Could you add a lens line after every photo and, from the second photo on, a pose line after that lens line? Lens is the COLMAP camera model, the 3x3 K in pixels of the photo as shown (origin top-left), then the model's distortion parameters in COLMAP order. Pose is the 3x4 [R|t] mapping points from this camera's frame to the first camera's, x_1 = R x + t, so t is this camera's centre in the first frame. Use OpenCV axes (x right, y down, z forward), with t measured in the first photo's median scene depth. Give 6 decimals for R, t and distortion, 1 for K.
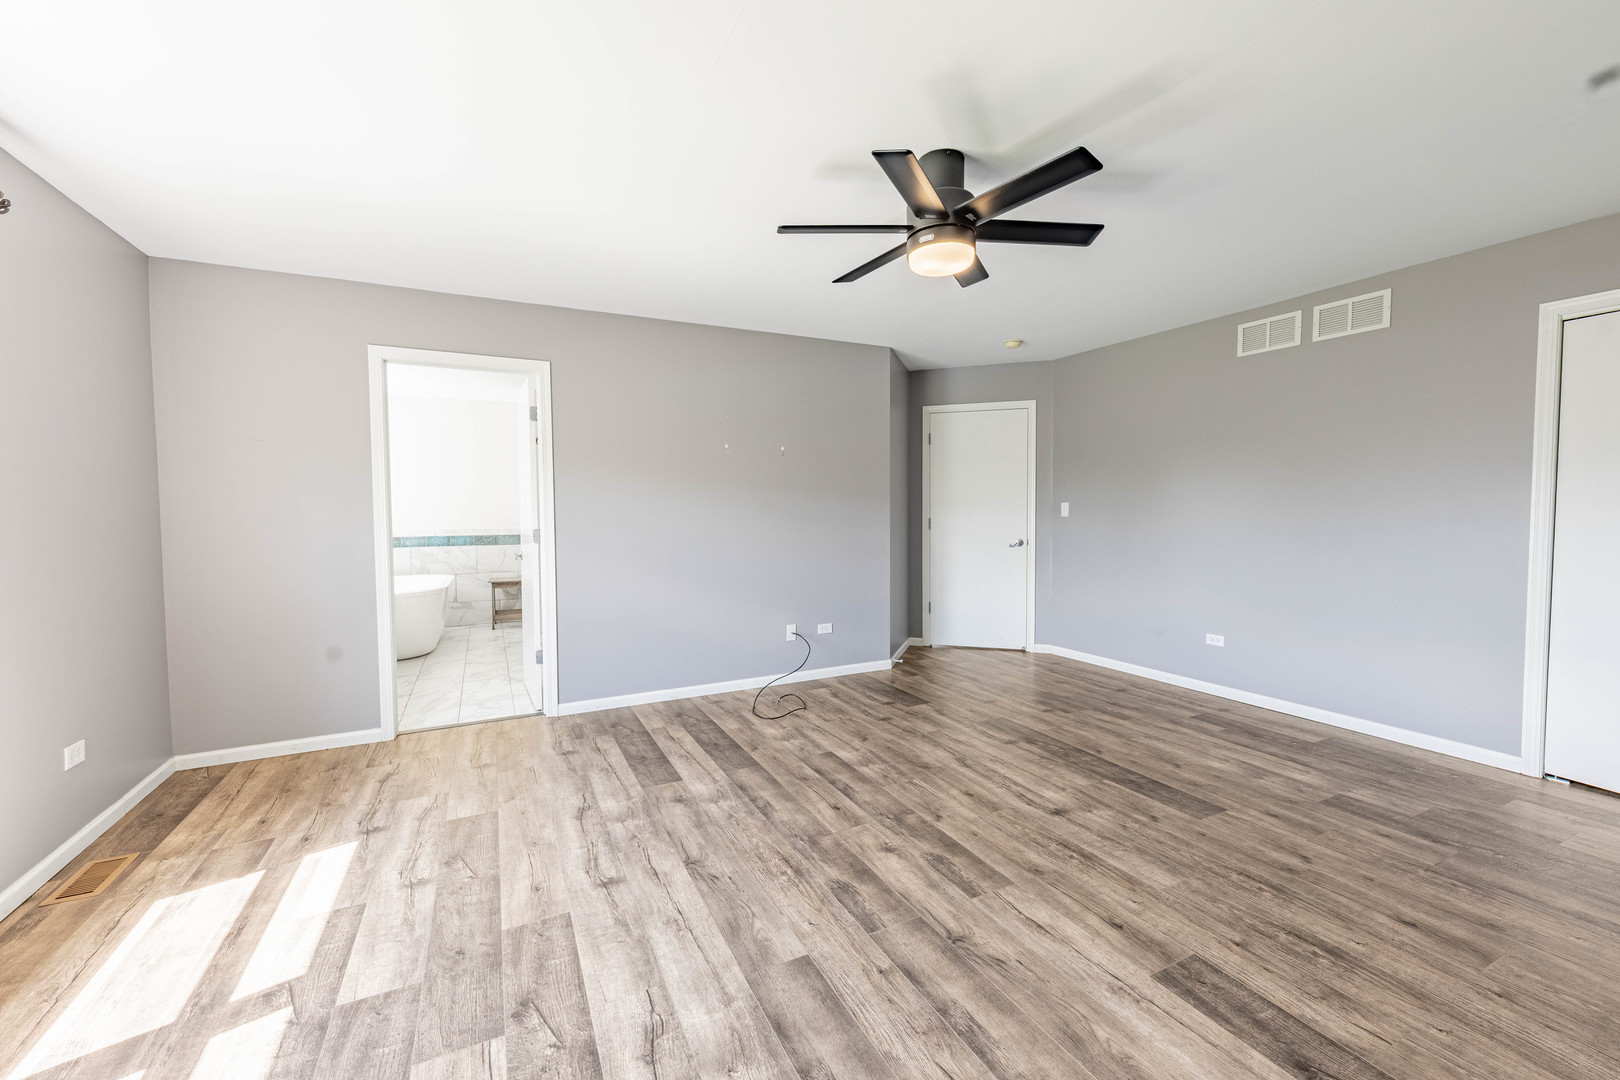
lens RADIAL K [[644.8, 0, 808.5], [0, 644.8, 536.0], [0, 0, 1]] dist [0.000019, -0.000016]
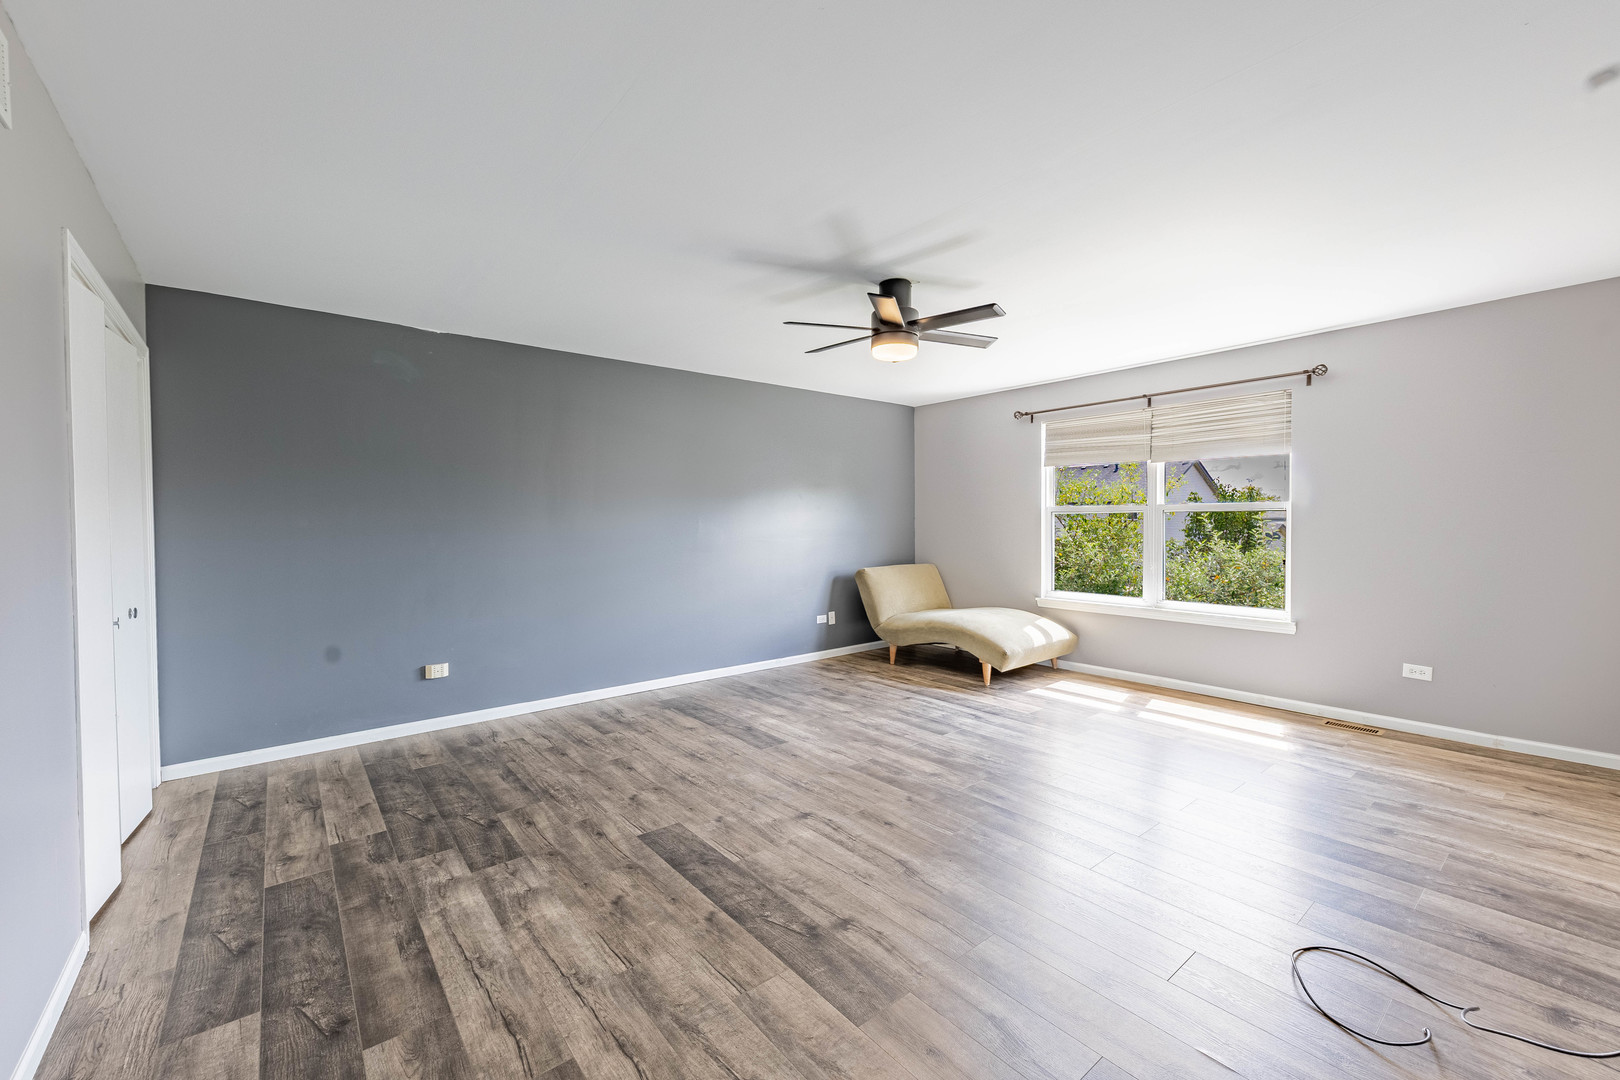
lens RADIAL K [[653.7, 0, 806.1], [0, 653.7, 533.8], [0, 0, 1]] dist [0.001379, -0.003918]
pose [[-0.975121, 0.021097, -0.220667, 0.578866], [0.006797, 0.997838, 0.065365, -0.097257], [0.221569, 0.062239, -0.973156, 1.906290]]
